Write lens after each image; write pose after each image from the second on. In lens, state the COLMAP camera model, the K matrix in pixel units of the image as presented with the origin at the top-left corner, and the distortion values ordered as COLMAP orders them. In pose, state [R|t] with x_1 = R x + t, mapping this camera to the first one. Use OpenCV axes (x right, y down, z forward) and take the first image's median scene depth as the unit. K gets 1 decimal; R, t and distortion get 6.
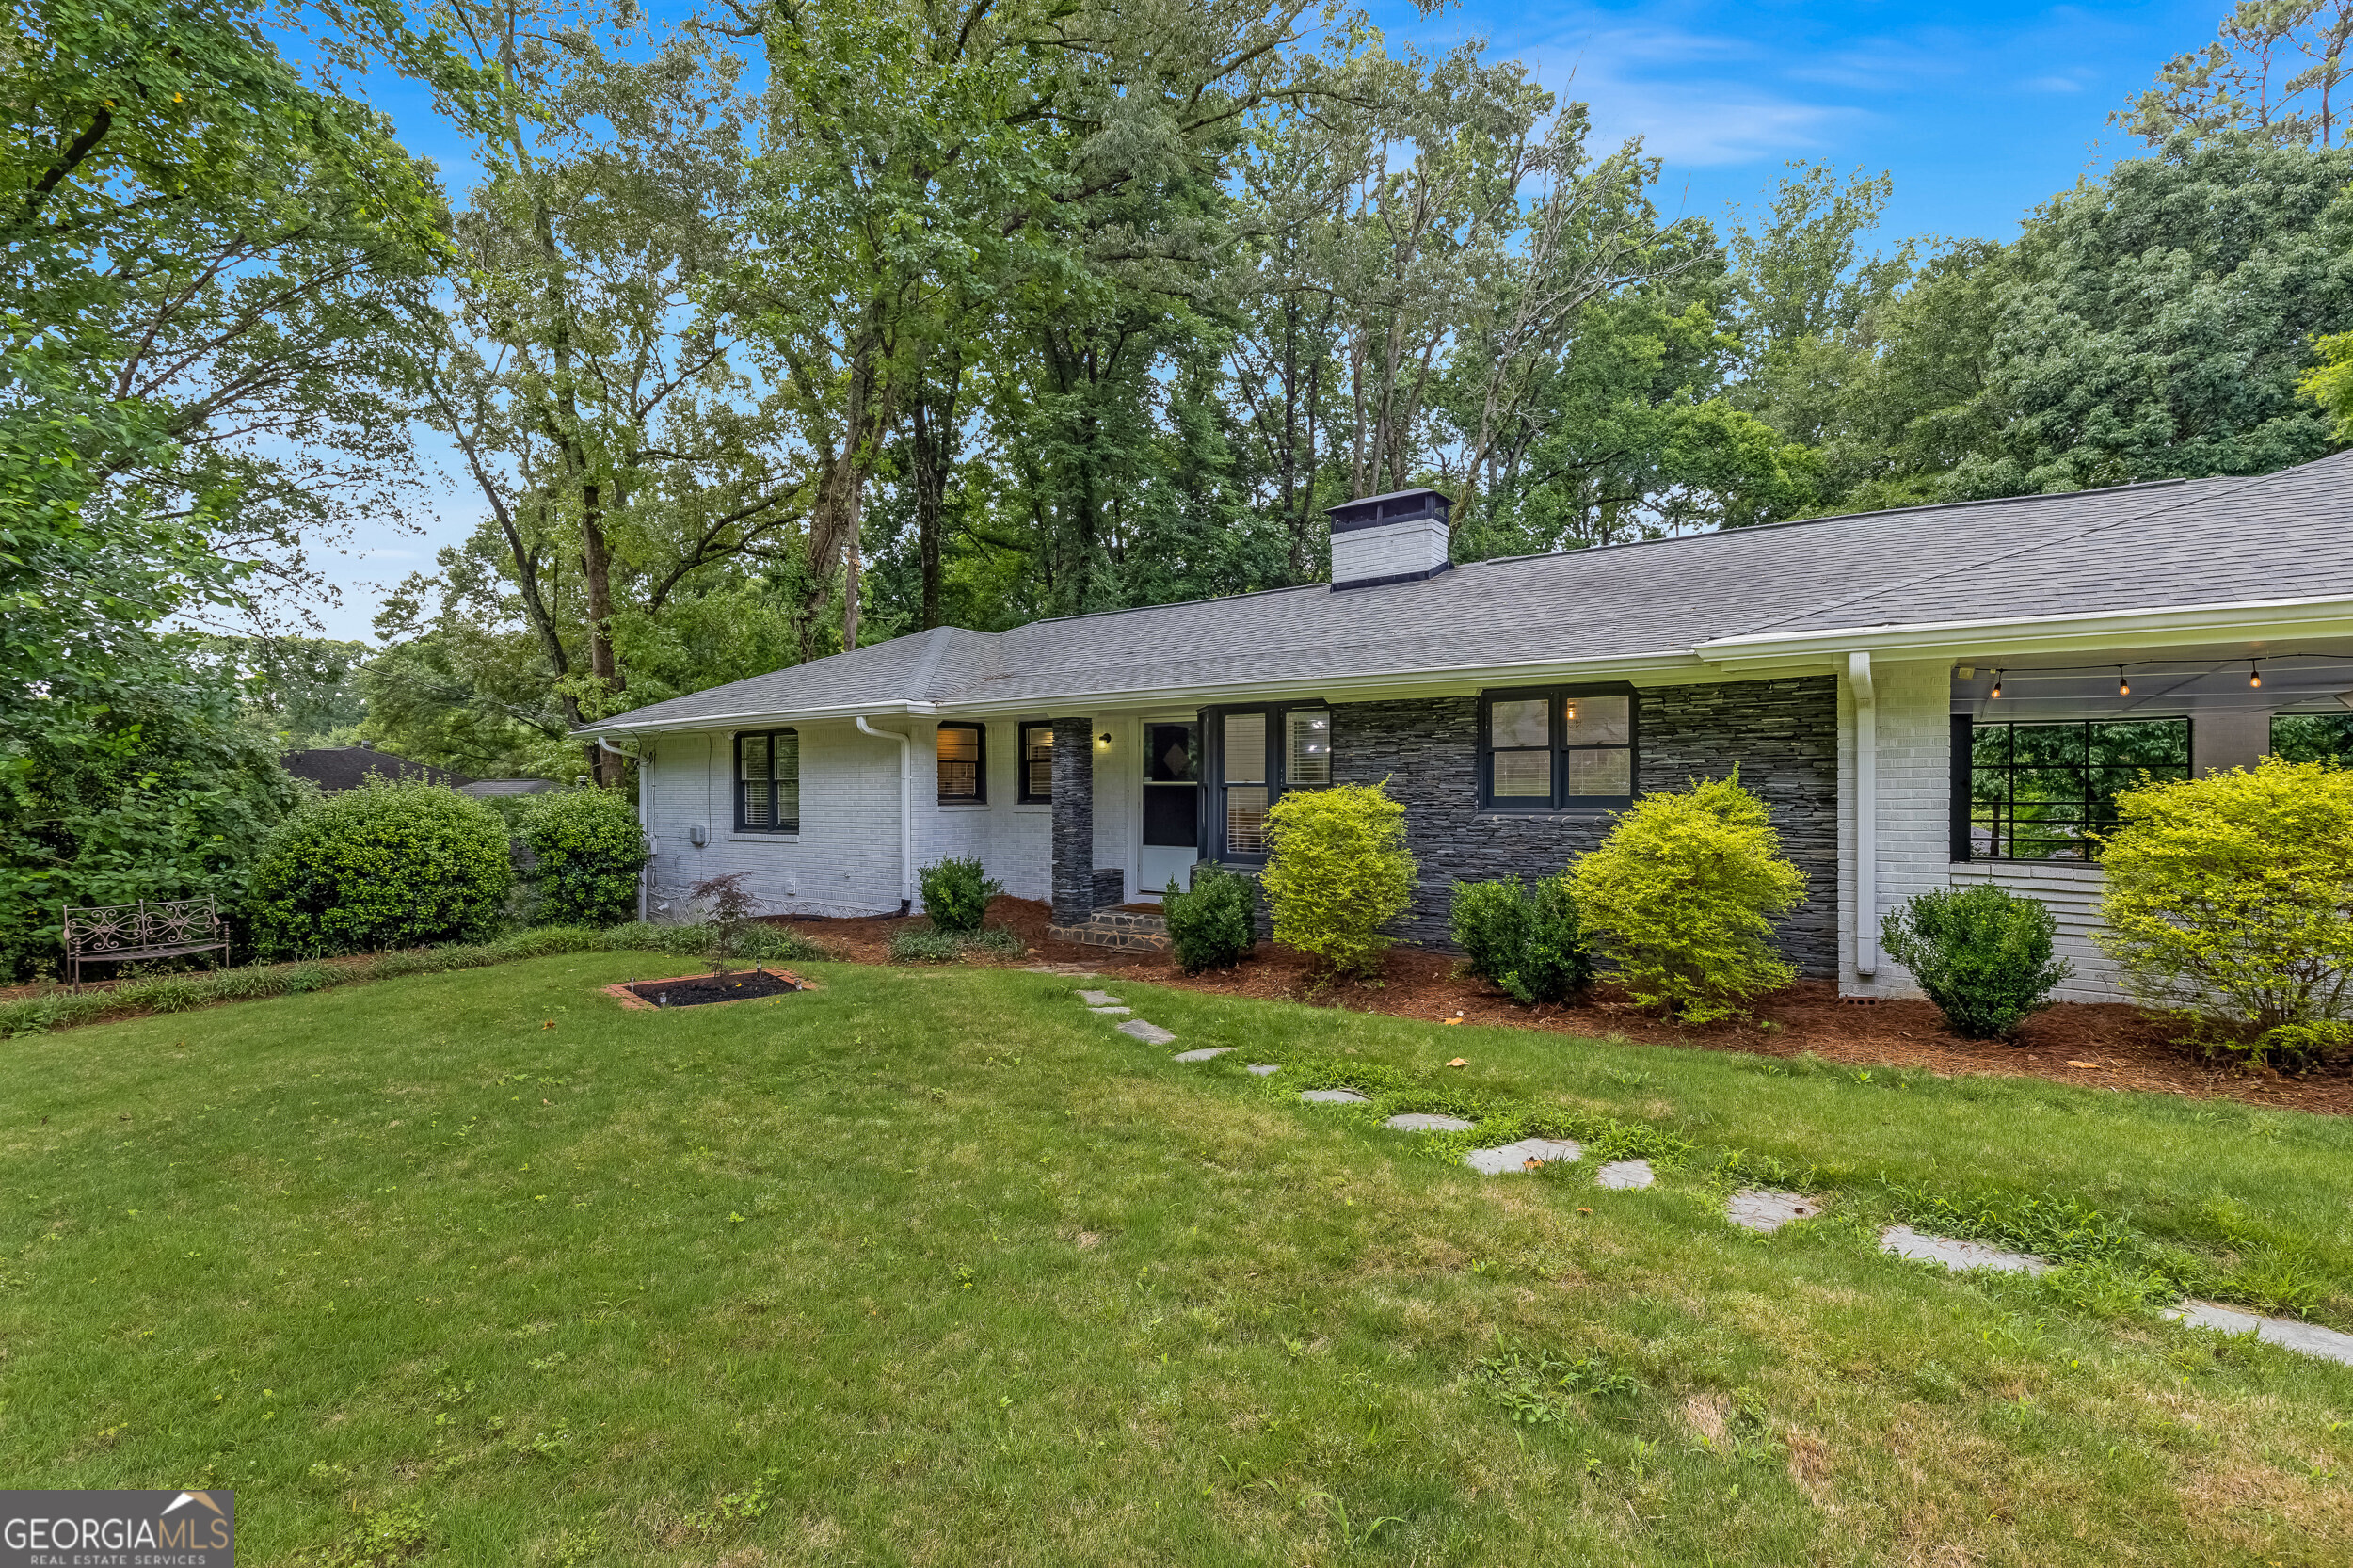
lens RADIAL K [[1075.3, 0, 1176.5], [0, 1075.3, 784.0], [0, 0, 1]] dist [-0.000263, 0.000451]
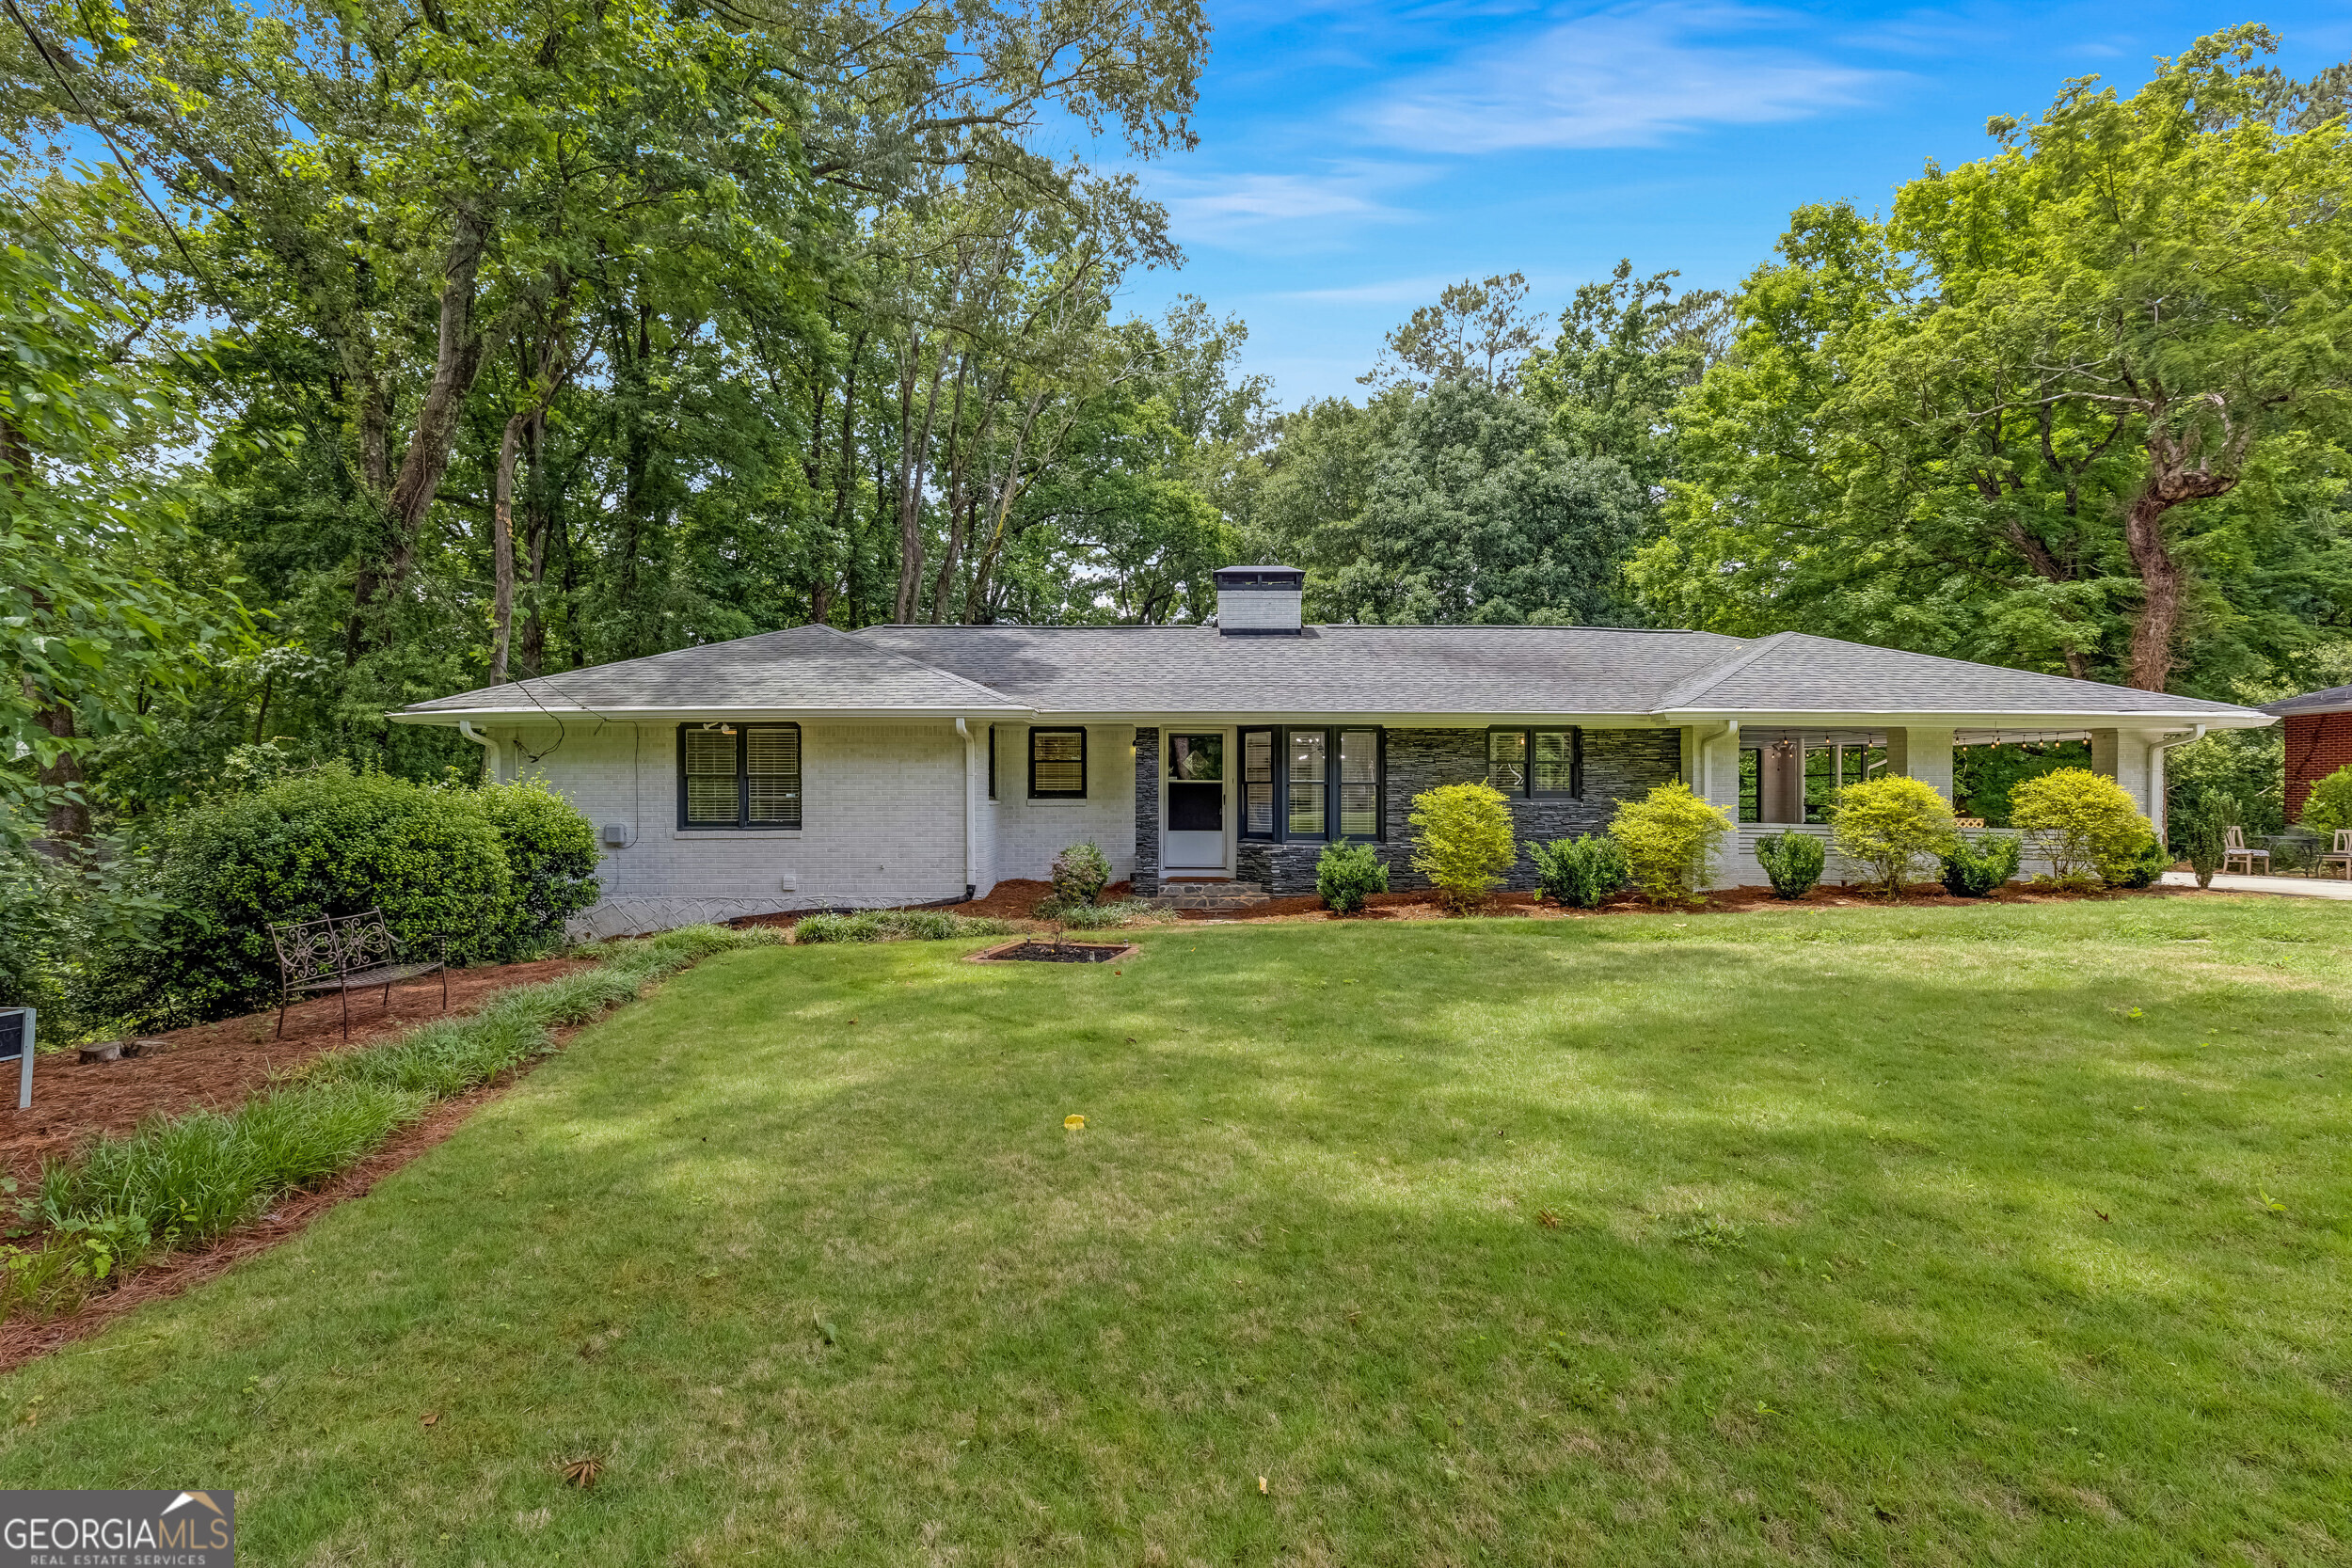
lens RADIAL K [[1074.8, 0, 1176.0], [0, 1074.8, 784.0], [0, 0, 1]] dist [-0.000263, 0.000451]
pose [[0.798153, 0.007254, 0.602411, -0.794307], [-0.006486, 0.999973, -0.003448, 0.007265], [-0.602420, -0.001155, 0.798179, -0.002211]]
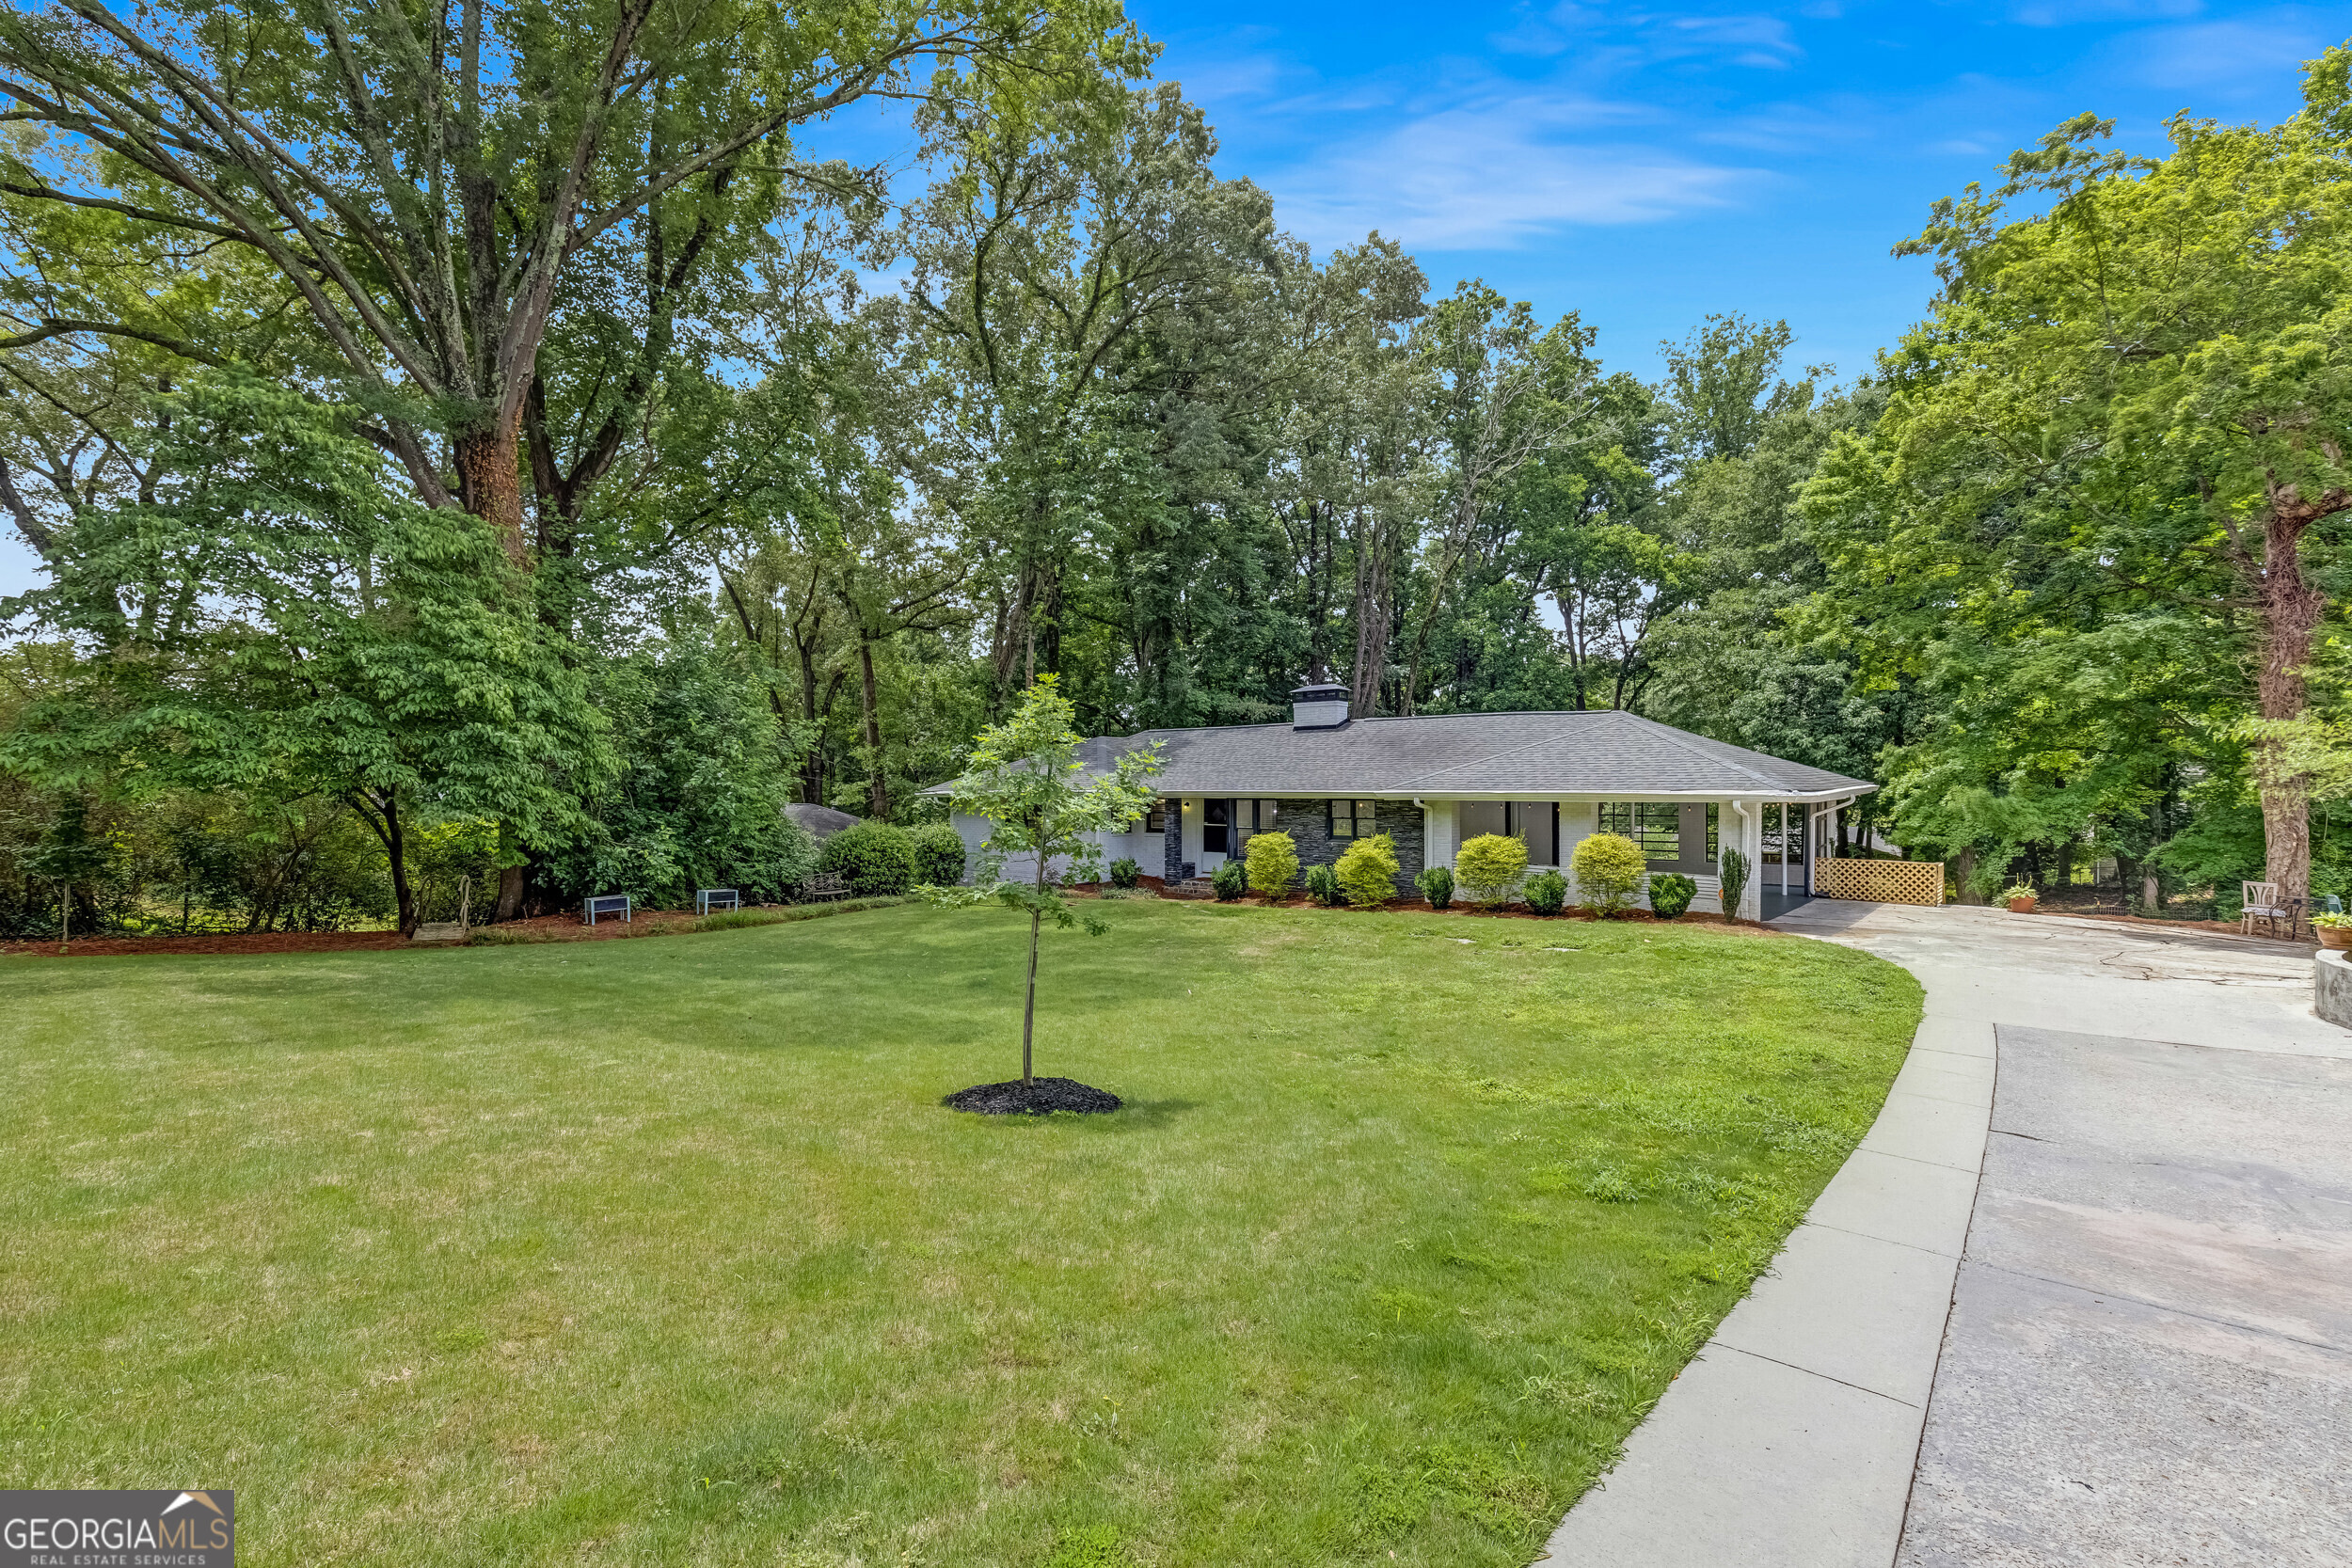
lens RADIAL K [[1074.8, 0, 1176.0], [0, 1074.8, 784.0], [0, 0, 1]] dist [-0.000263, 0.000451]
pose [[0.998206, -0.001078, -0.059871, 0.048039], [0.001171, 0.999998, 0.001526, -0.092500], [0.059870, -0.001594, 0.998205, -1.298150]]
